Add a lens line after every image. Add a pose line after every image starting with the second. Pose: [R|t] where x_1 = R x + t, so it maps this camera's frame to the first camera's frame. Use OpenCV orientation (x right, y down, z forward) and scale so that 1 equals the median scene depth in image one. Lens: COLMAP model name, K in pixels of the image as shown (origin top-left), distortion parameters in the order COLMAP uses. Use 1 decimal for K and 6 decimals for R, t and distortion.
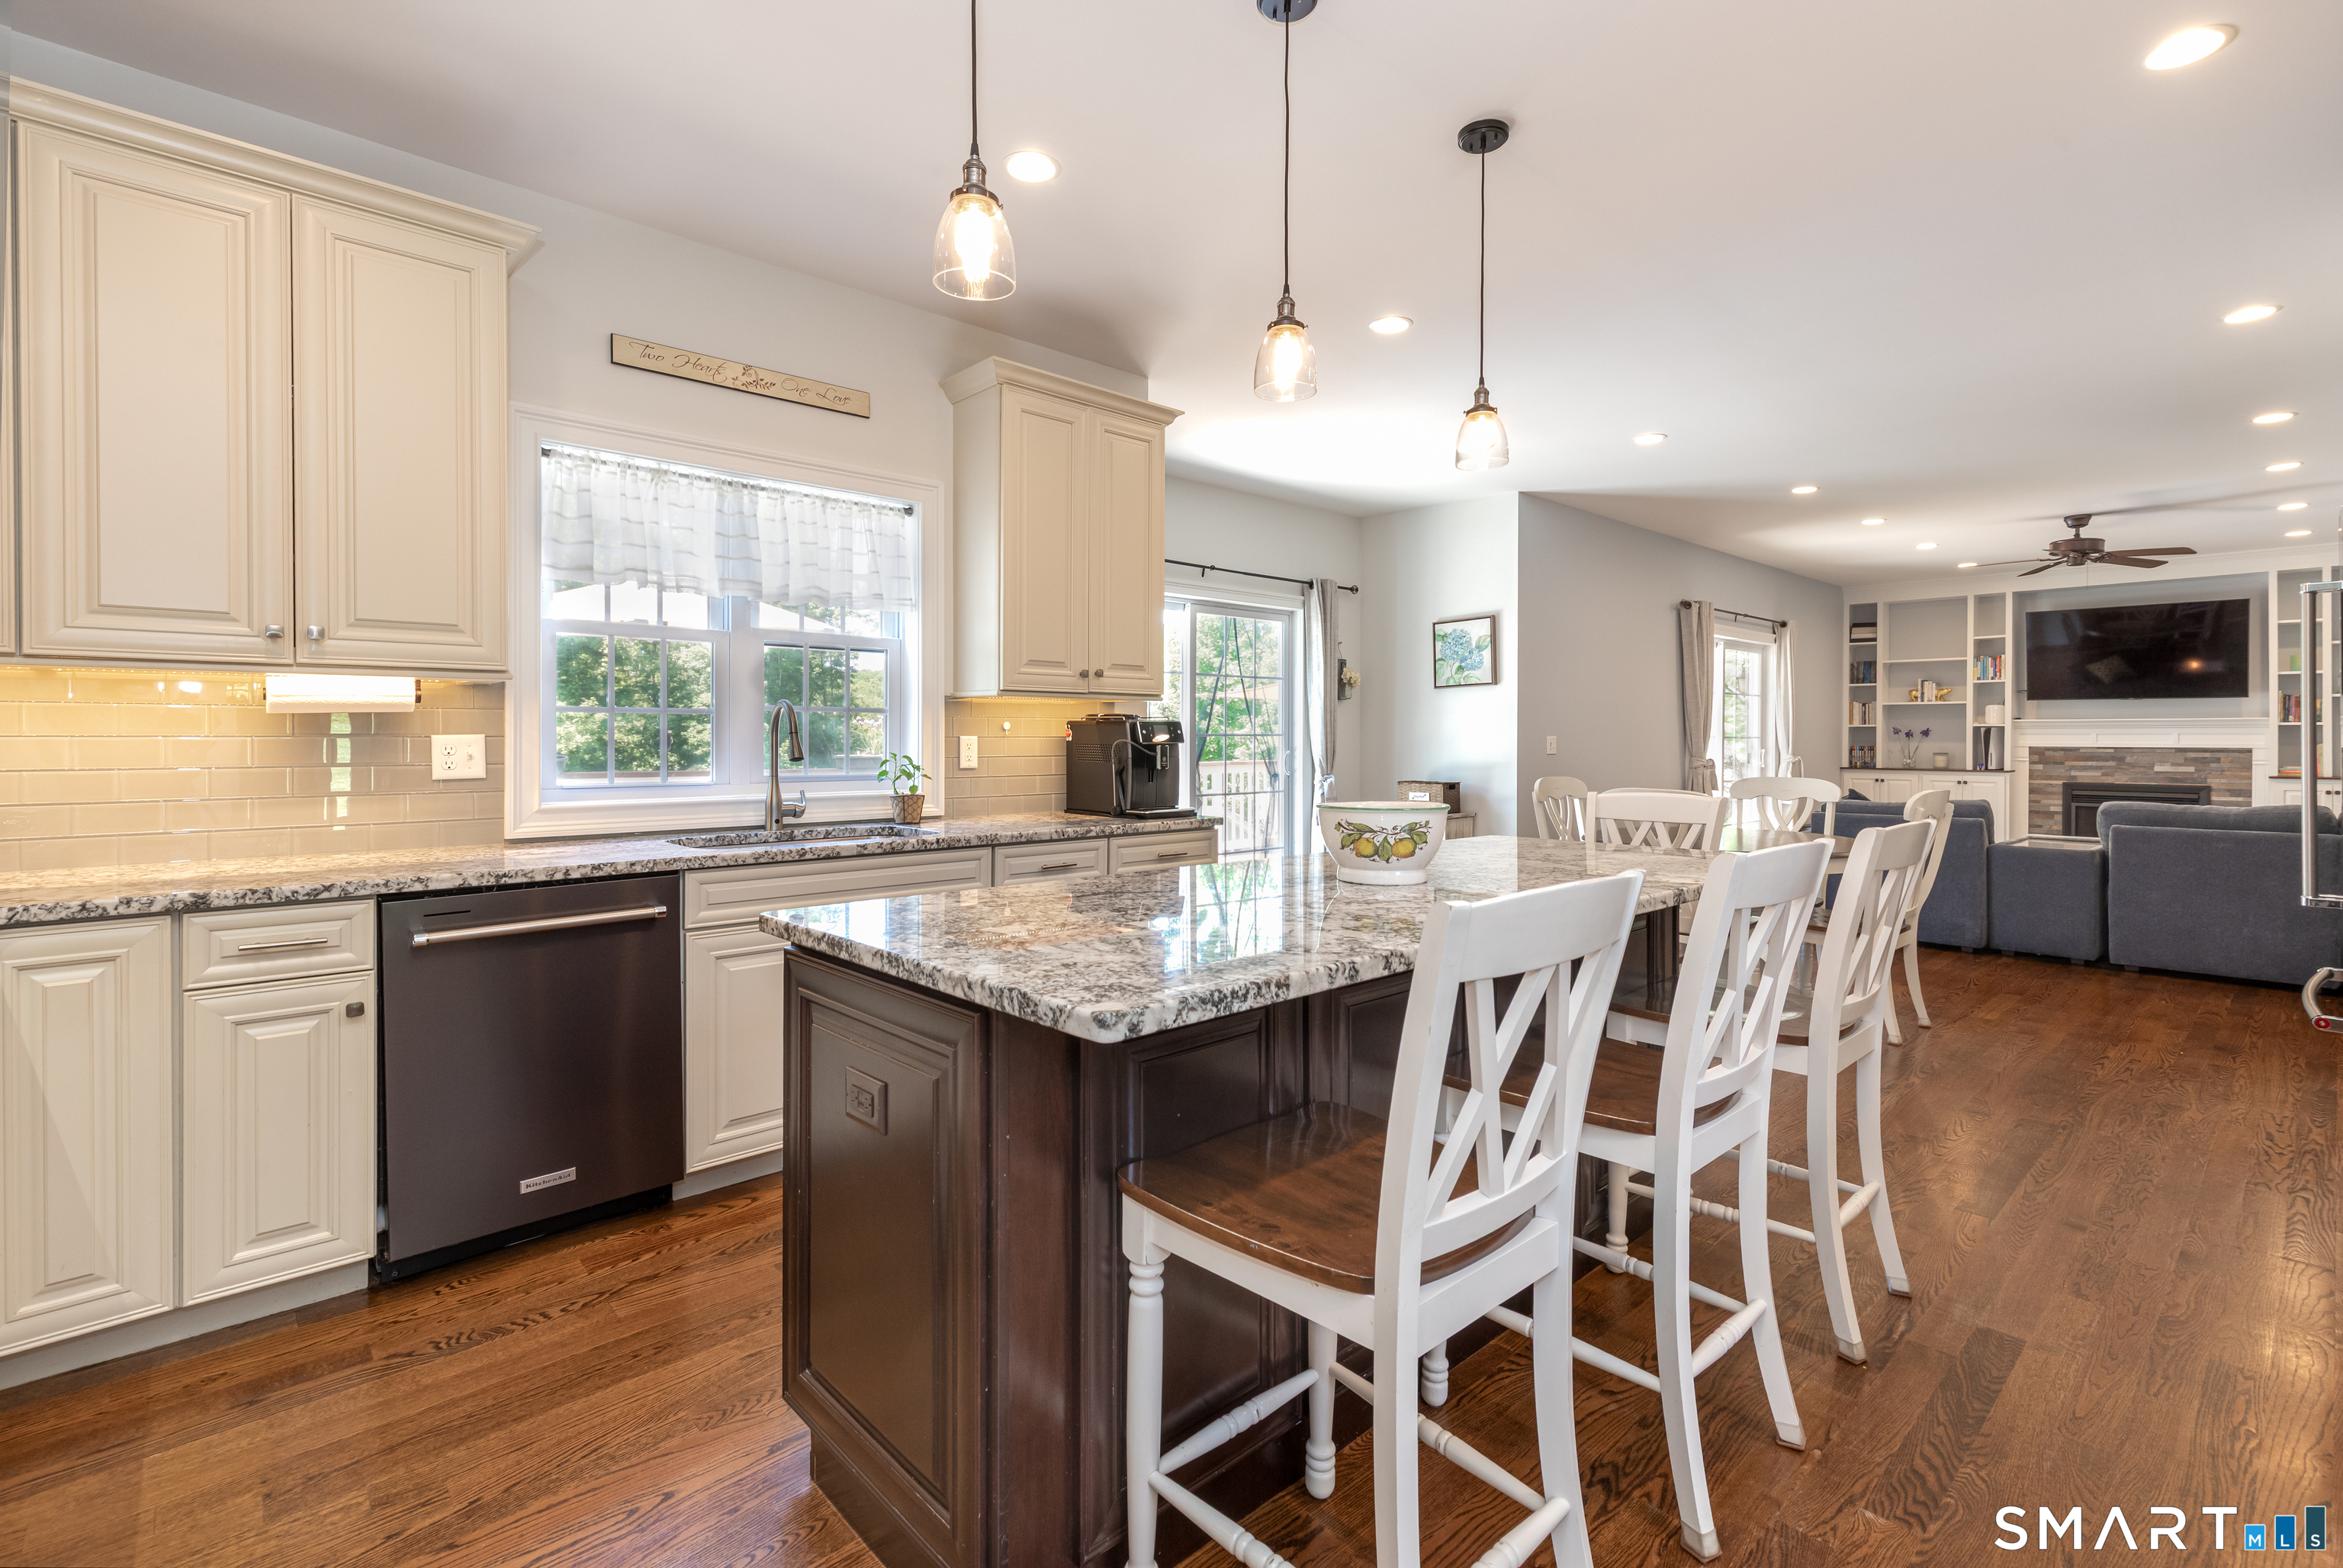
lens RADIAL K [[1069.5, 0, 1166.1], [0, 1069.5, 746.9], [0, 0, 1]] dist [0.003163, 0.000687]
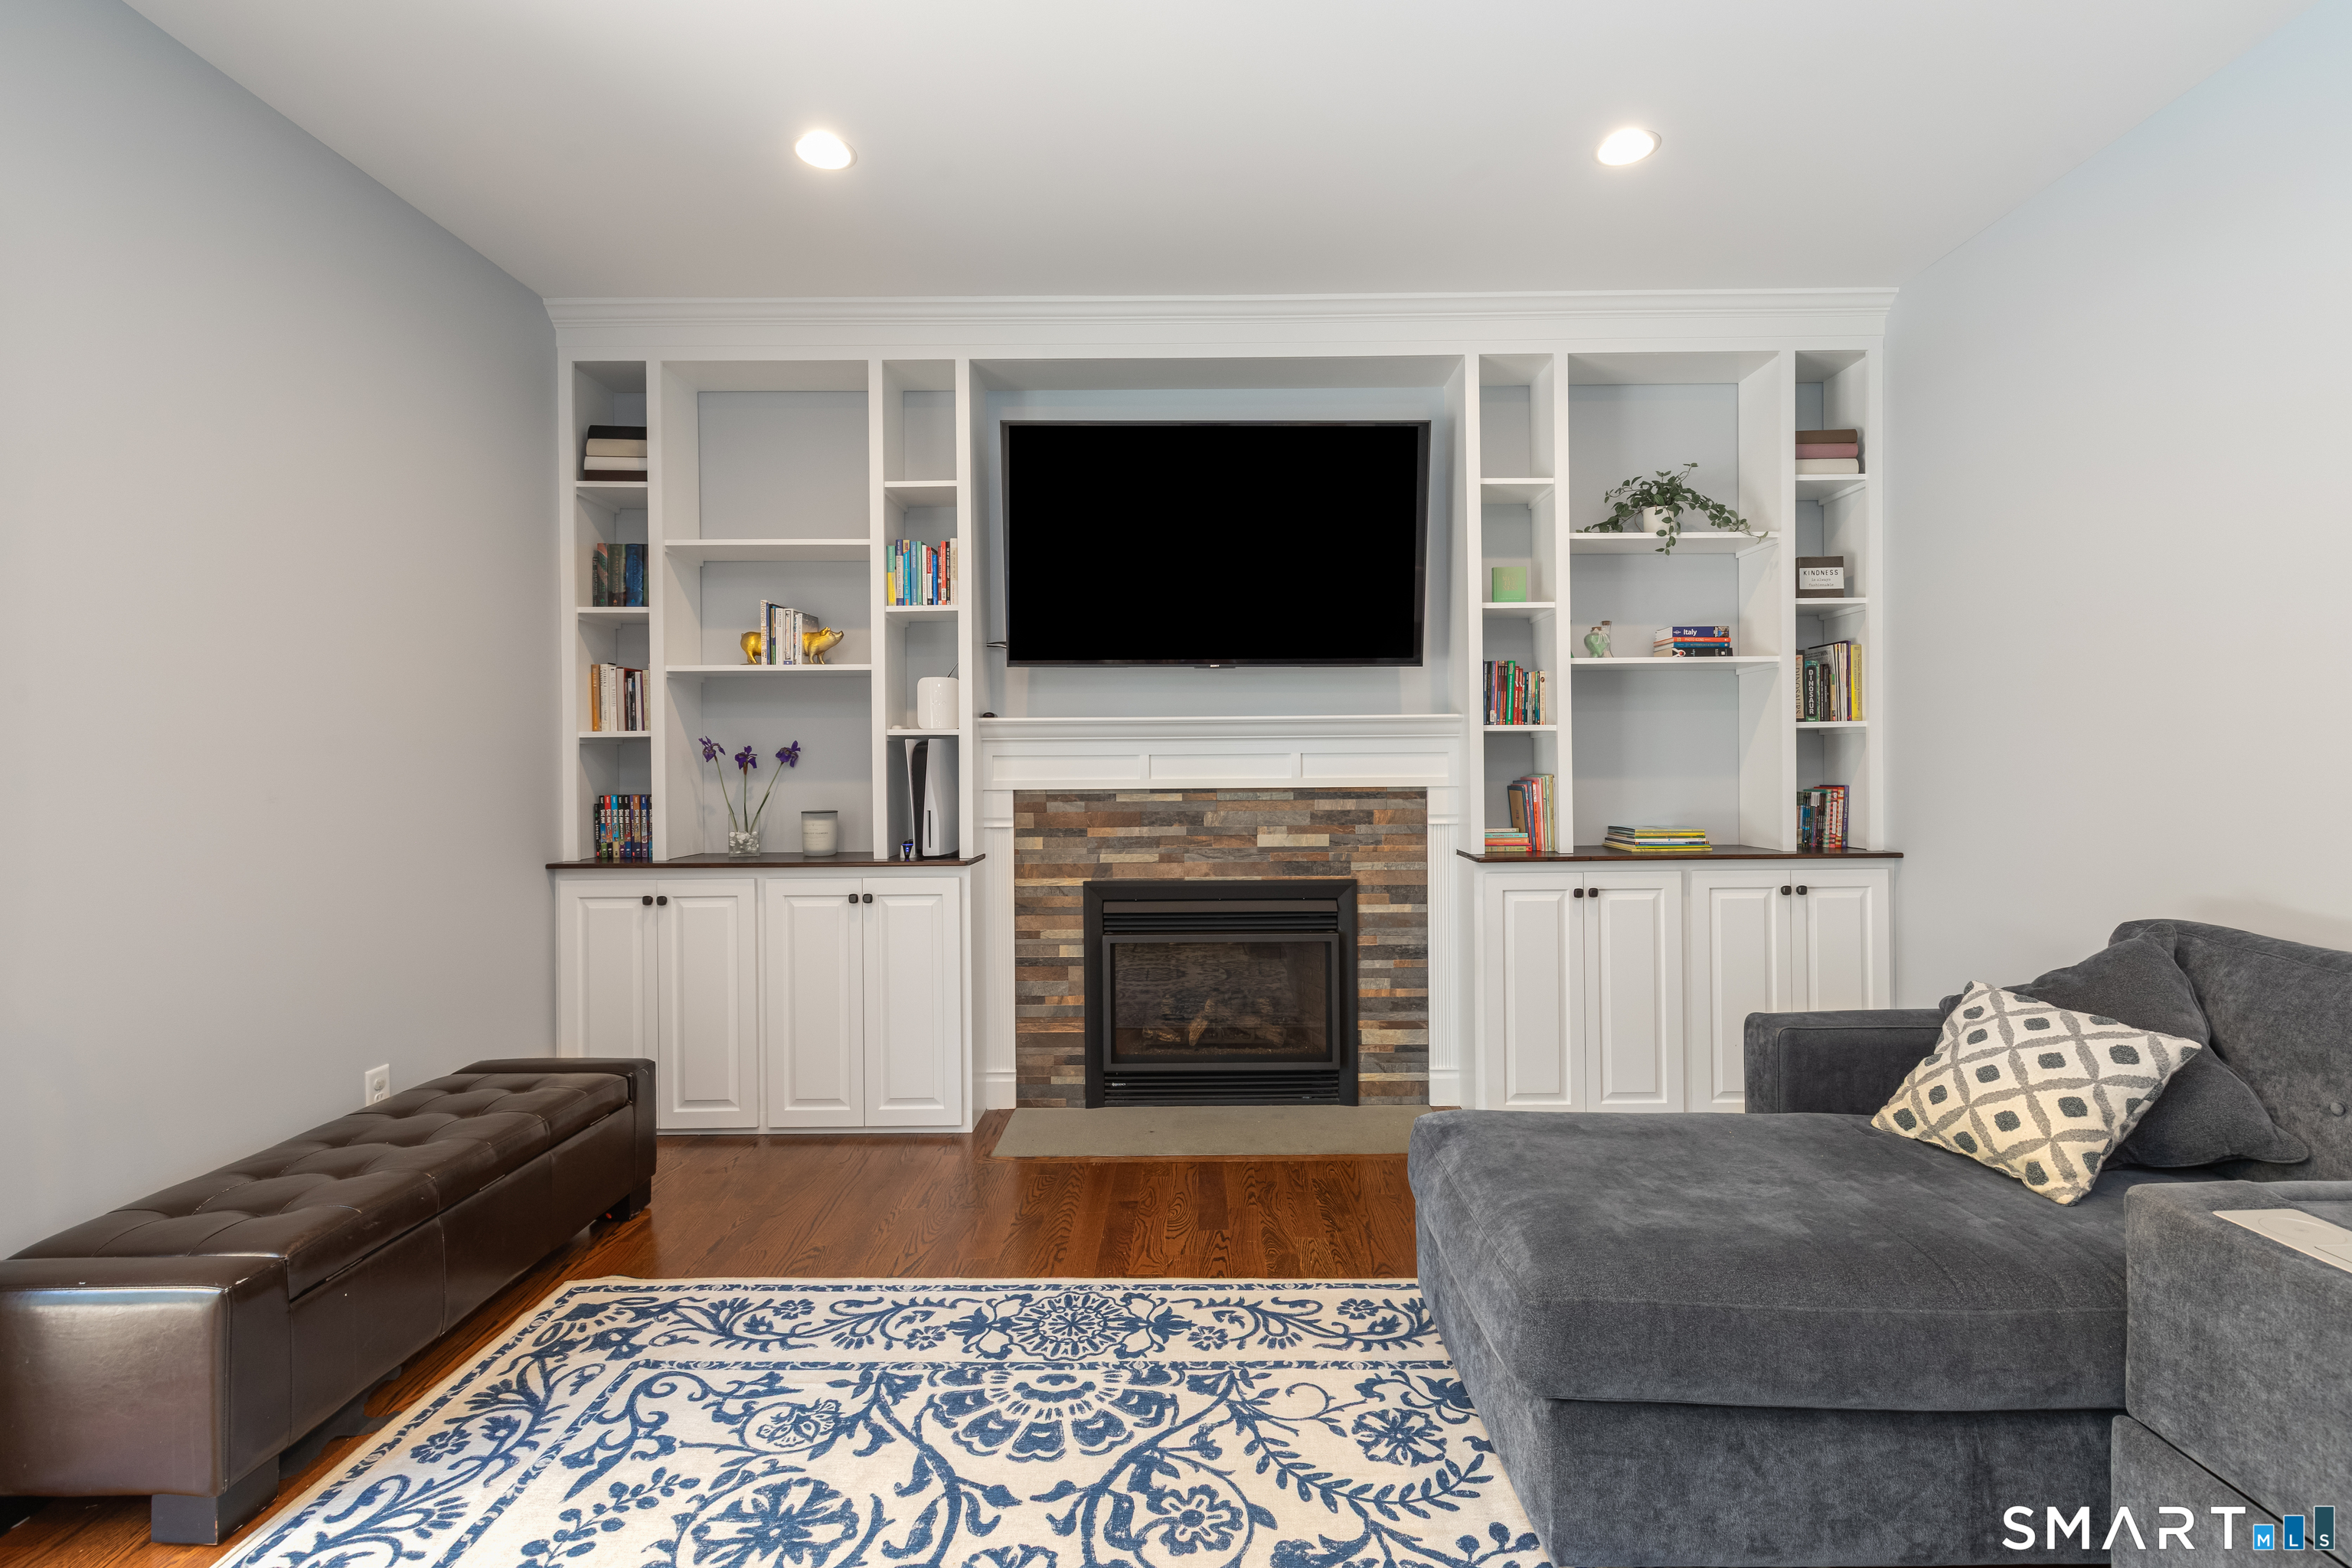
lens RADIAL K [[1070.4, 0, 1183.1], [0, 1070.4, 775.1], [0, 0, 1]] dist [0.004155, 0.000270]
pose [[0.673679, -0.012866, 0.738912, 0.568529], [0.016486, 0.999861, 0.002379, -0.005554], [-0.738840, 0.010579, 0.673798, 0.703891]]
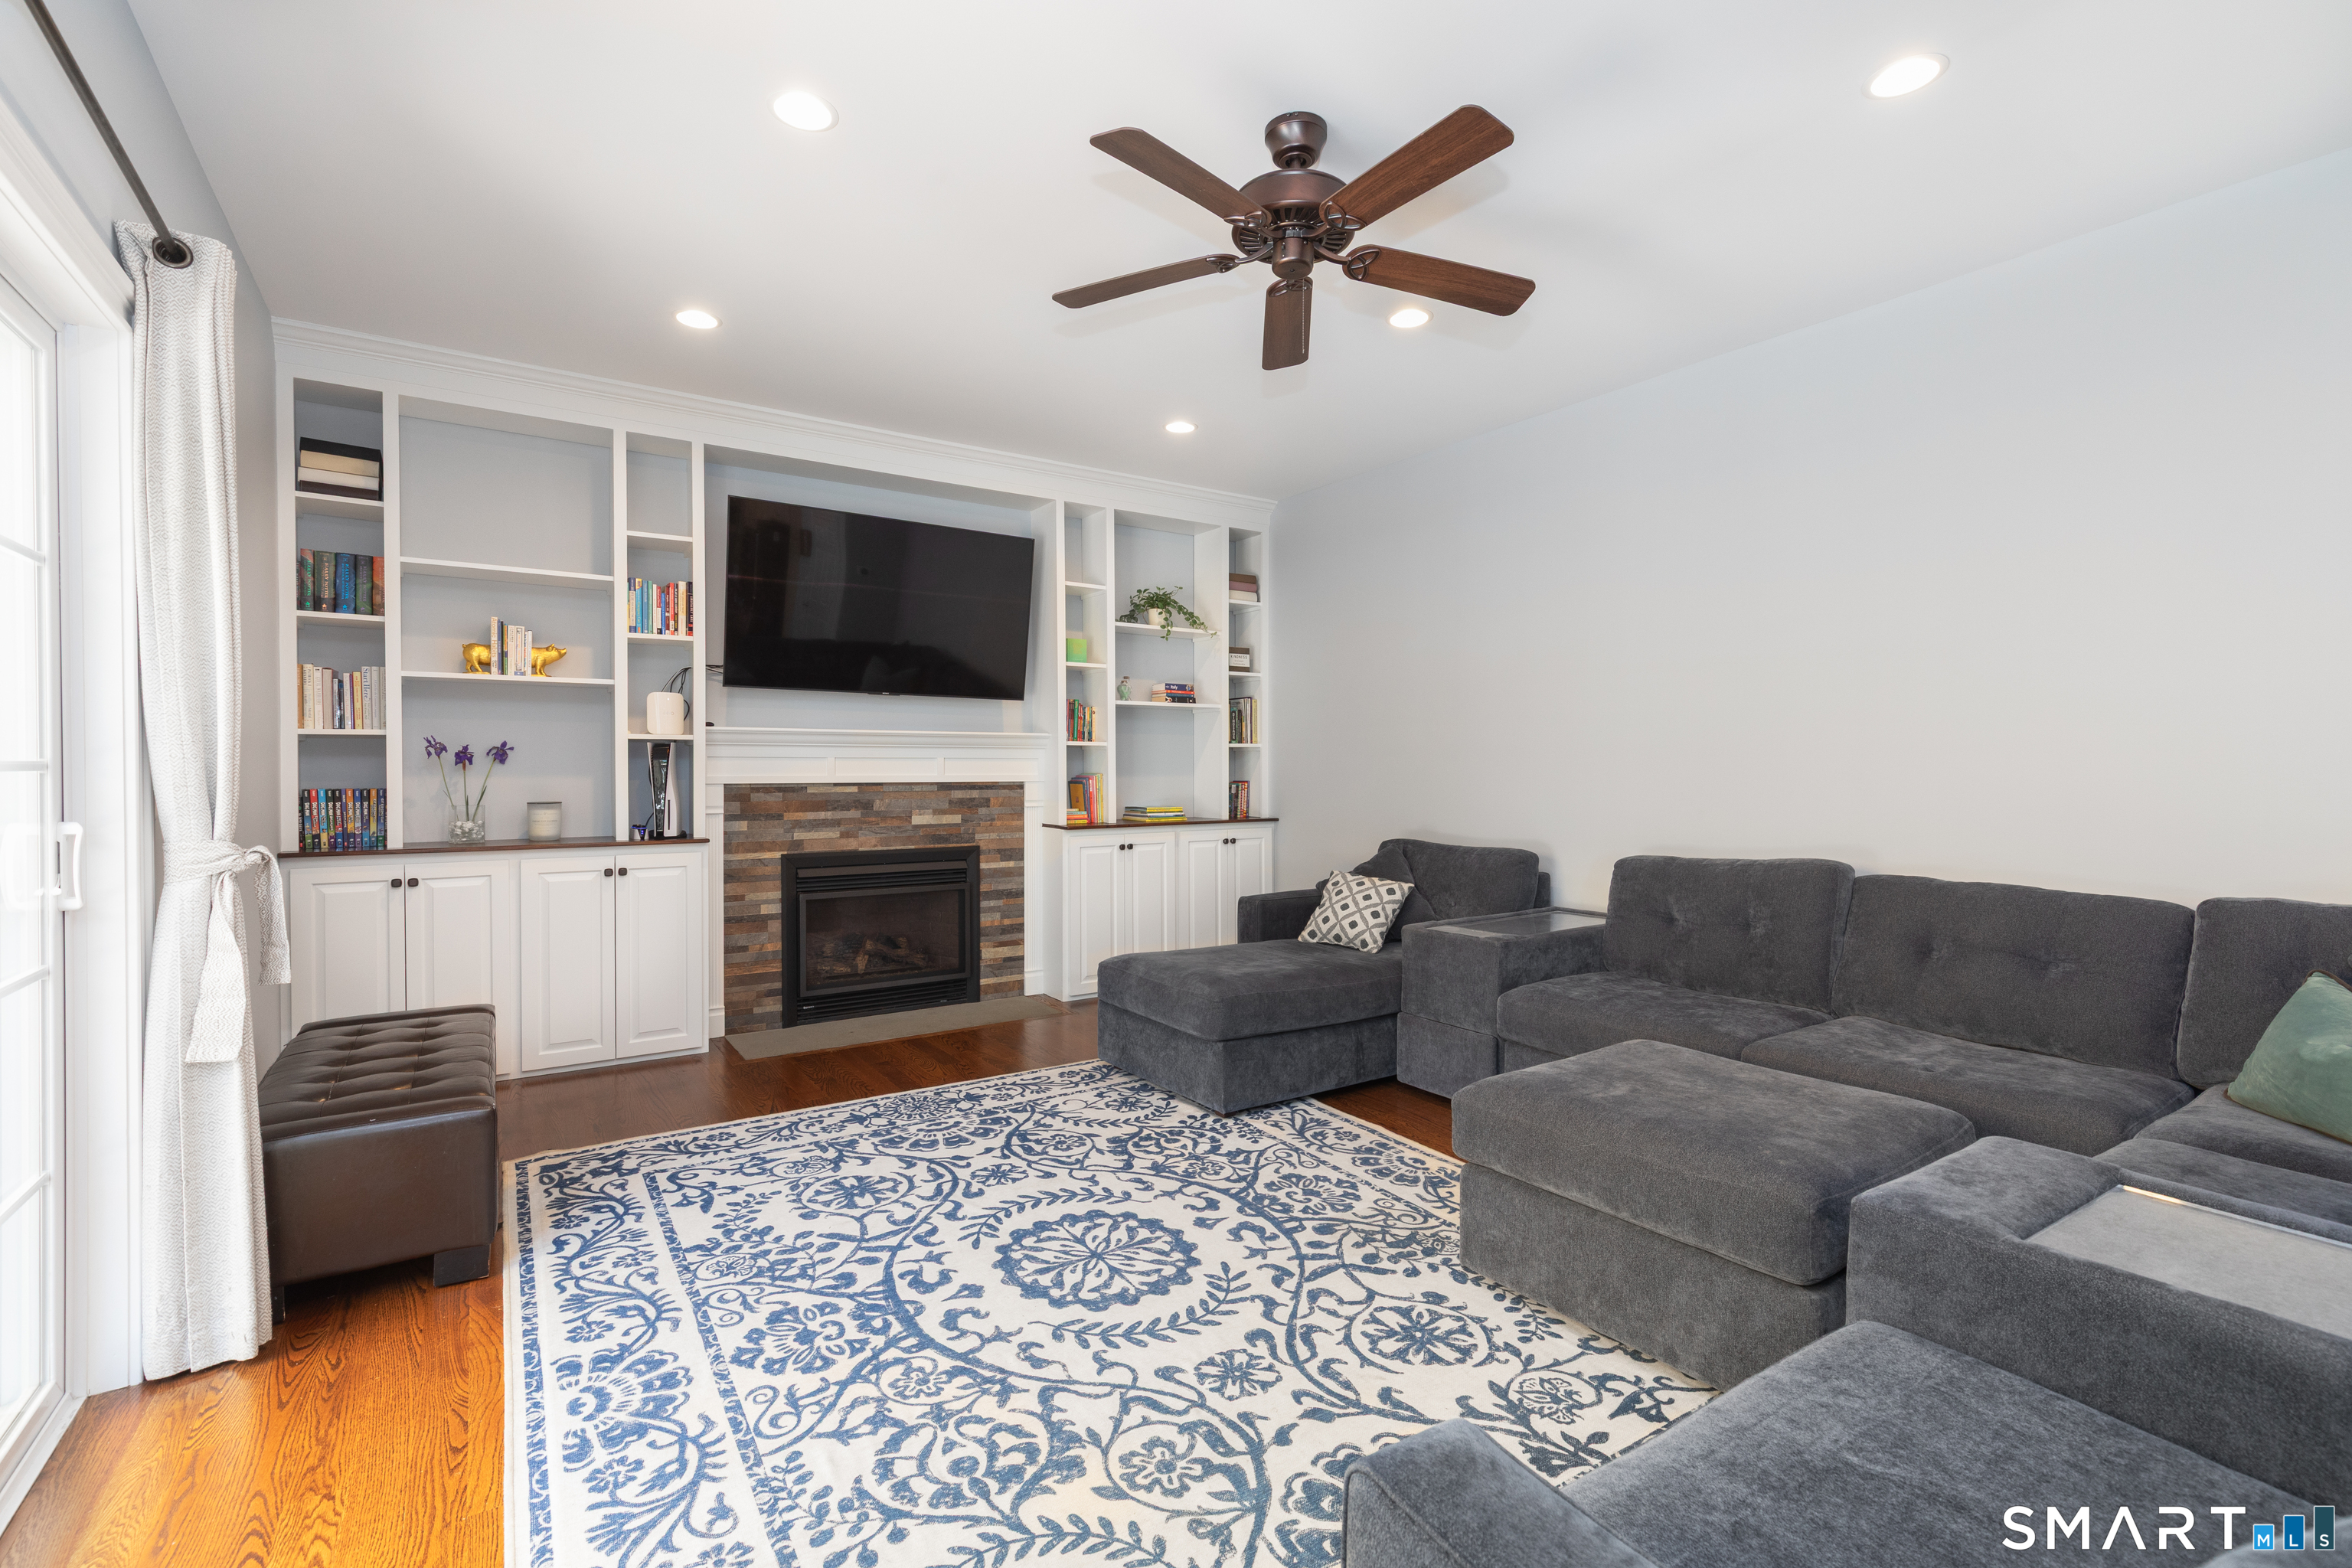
lens RADIAL K [[1054.9, 0, 1197.0], [0, 1054.9, 788.1], [0, 0, 1]] dist [0.001932, 0.000989]
pose [[0.135403, -0.019864, 0.990592, 0.370437], [0.010662, 0.999770, 0.018591, -0.005022], [-0.990733, 0.008044, 0.135583, 0.730112]]
